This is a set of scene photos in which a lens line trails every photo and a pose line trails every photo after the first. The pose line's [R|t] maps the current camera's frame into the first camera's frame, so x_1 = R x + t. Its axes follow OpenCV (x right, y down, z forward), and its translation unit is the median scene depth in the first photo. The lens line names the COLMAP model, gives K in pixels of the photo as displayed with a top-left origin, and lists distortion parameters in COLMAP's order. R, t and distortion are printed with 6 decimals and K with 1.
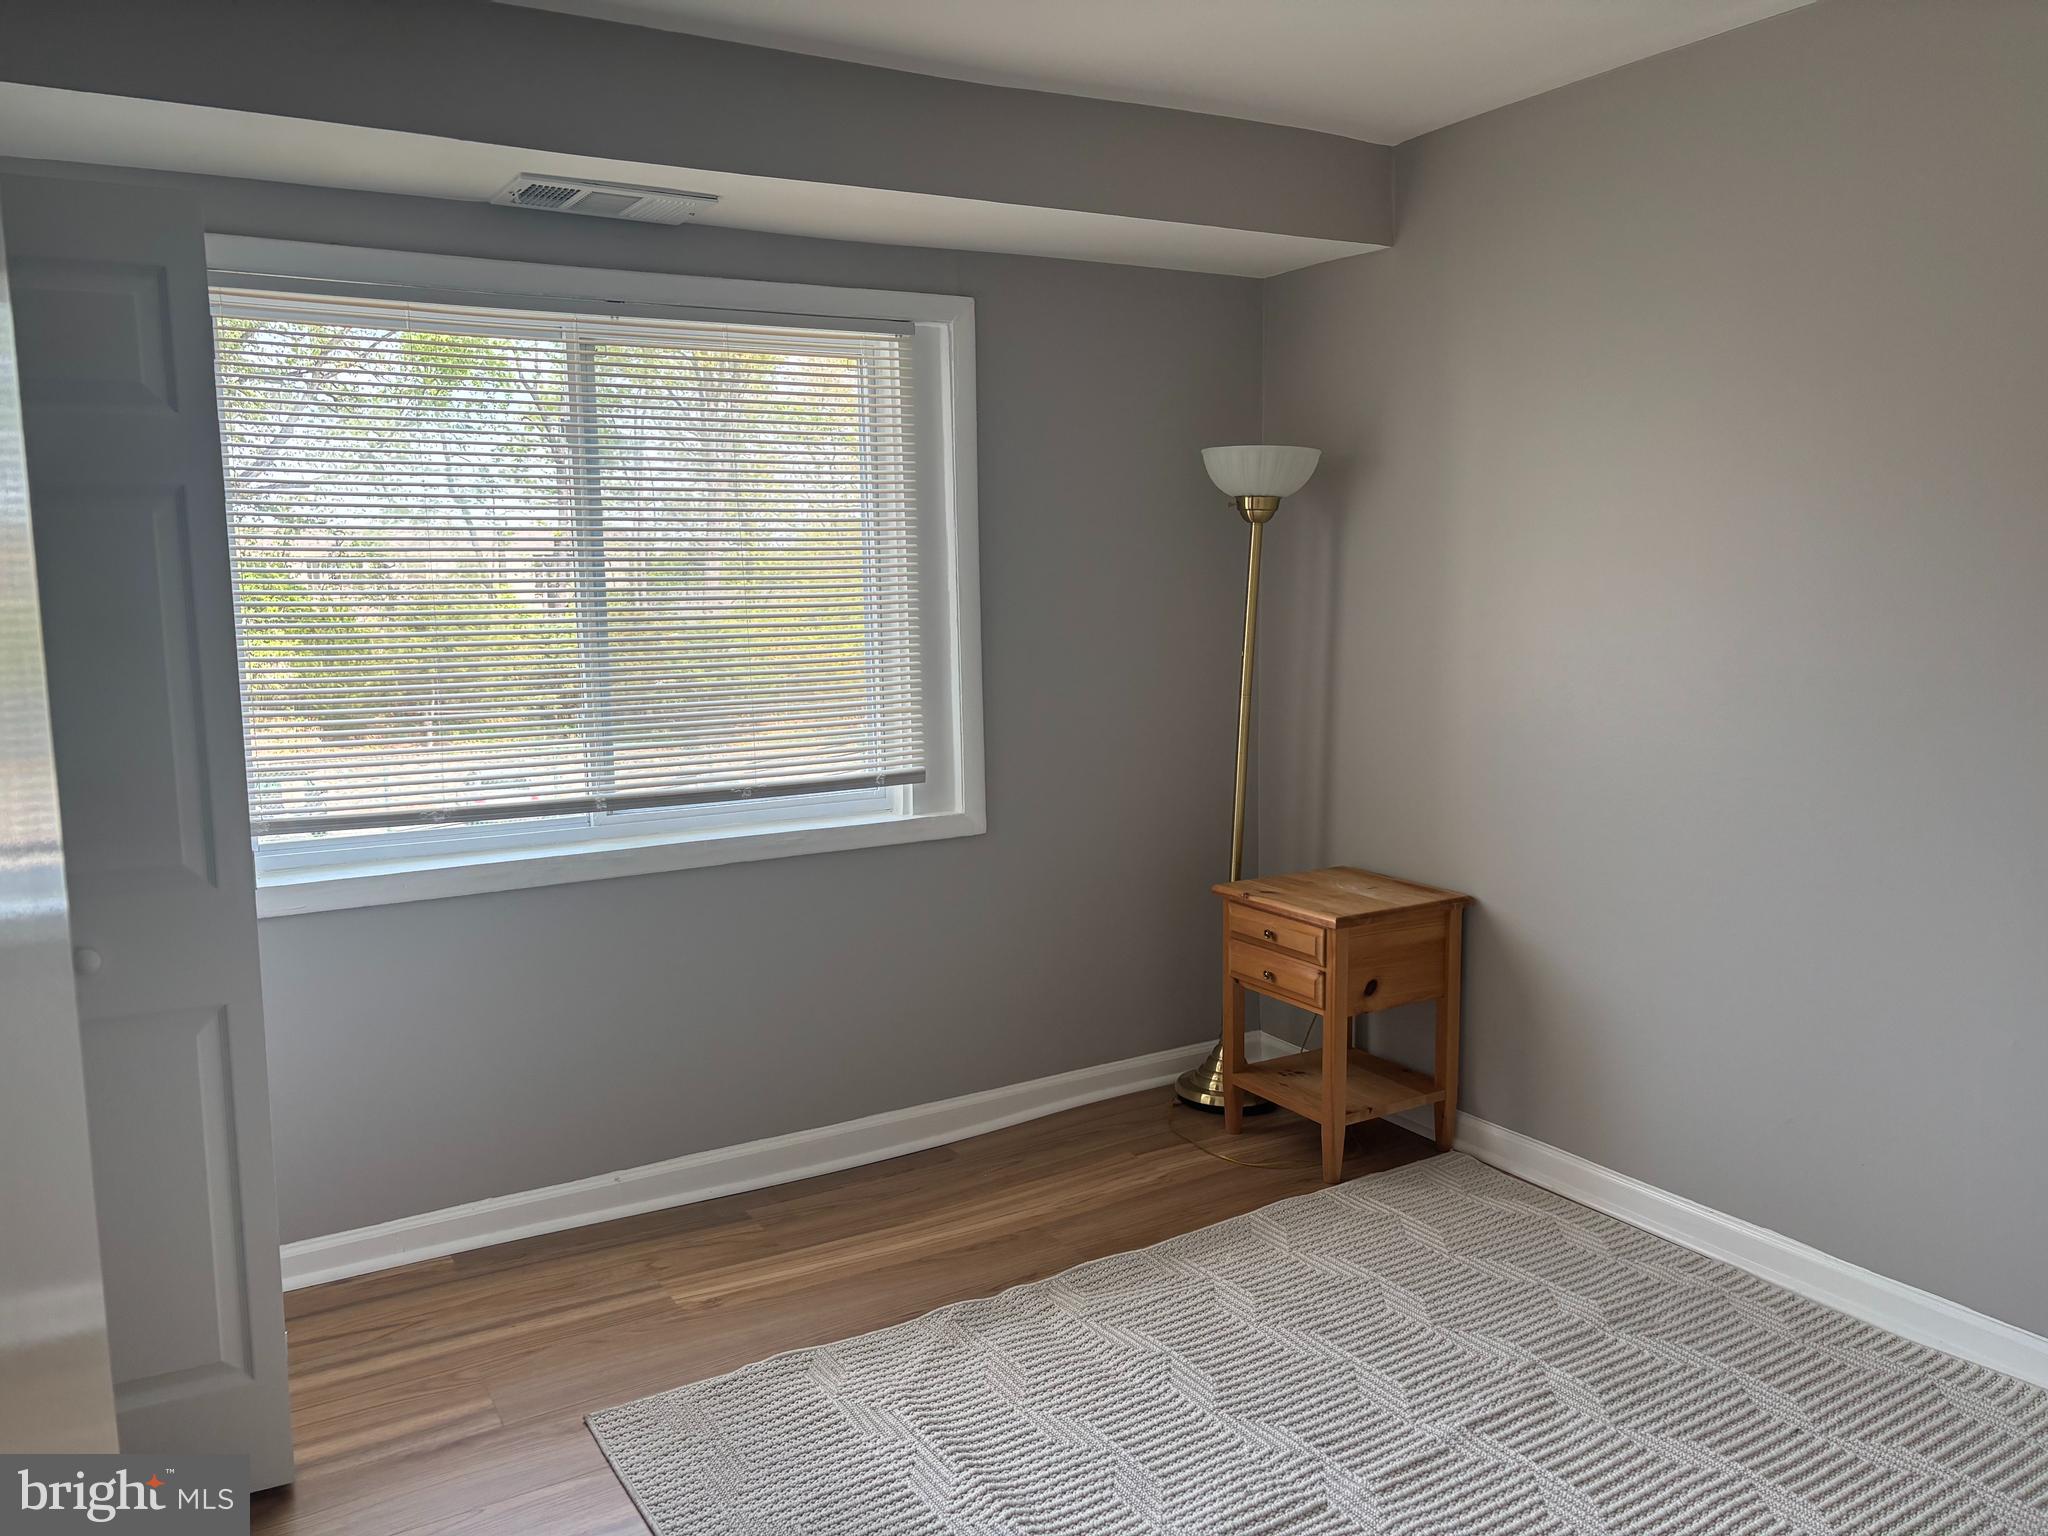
lens RADIAL K [[1571.0, 0, 978.4], [0, 1571.0, 778.1], [0, 0, 1]] dist [0.093457, -0.156034]
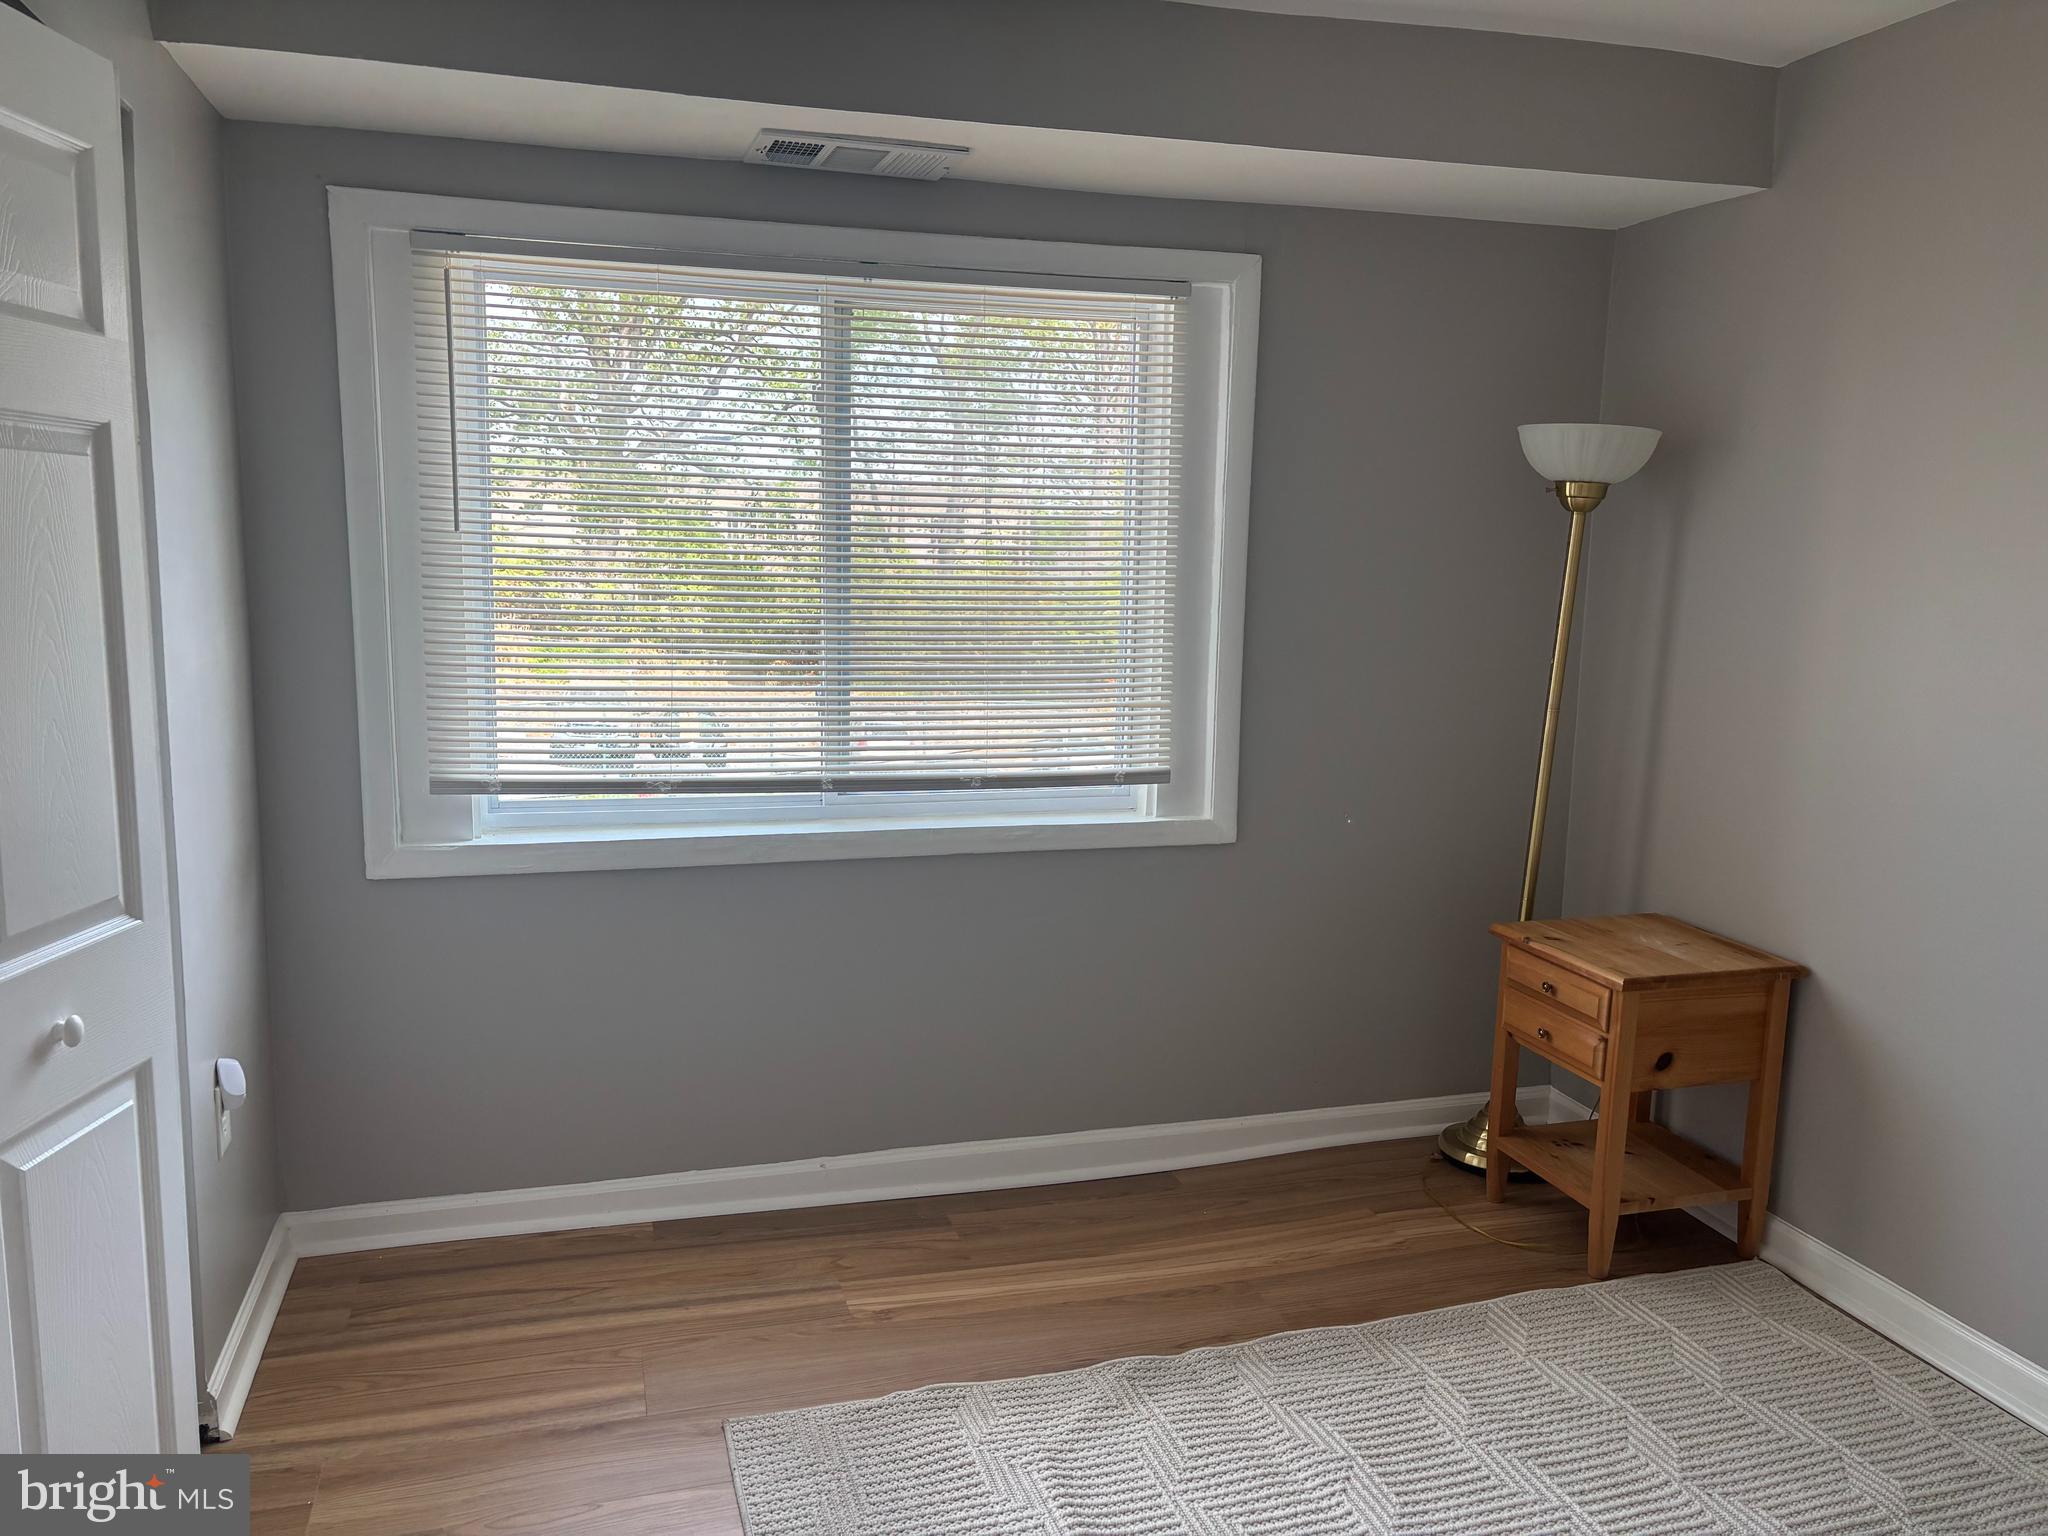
lens RADIAL K [[1541.4, 0, 1020.3], [0, 1541.4, 777.6], [0, 0, 1]] dist [0.031685, 0.004178]
pose [[0.969474, 0.072526, -0.234223, 0.095800], [-0.065873, 0.997174, 0.036116, -0.028719], [0.236180, -0.019584, 0.971512, 0.102471]]
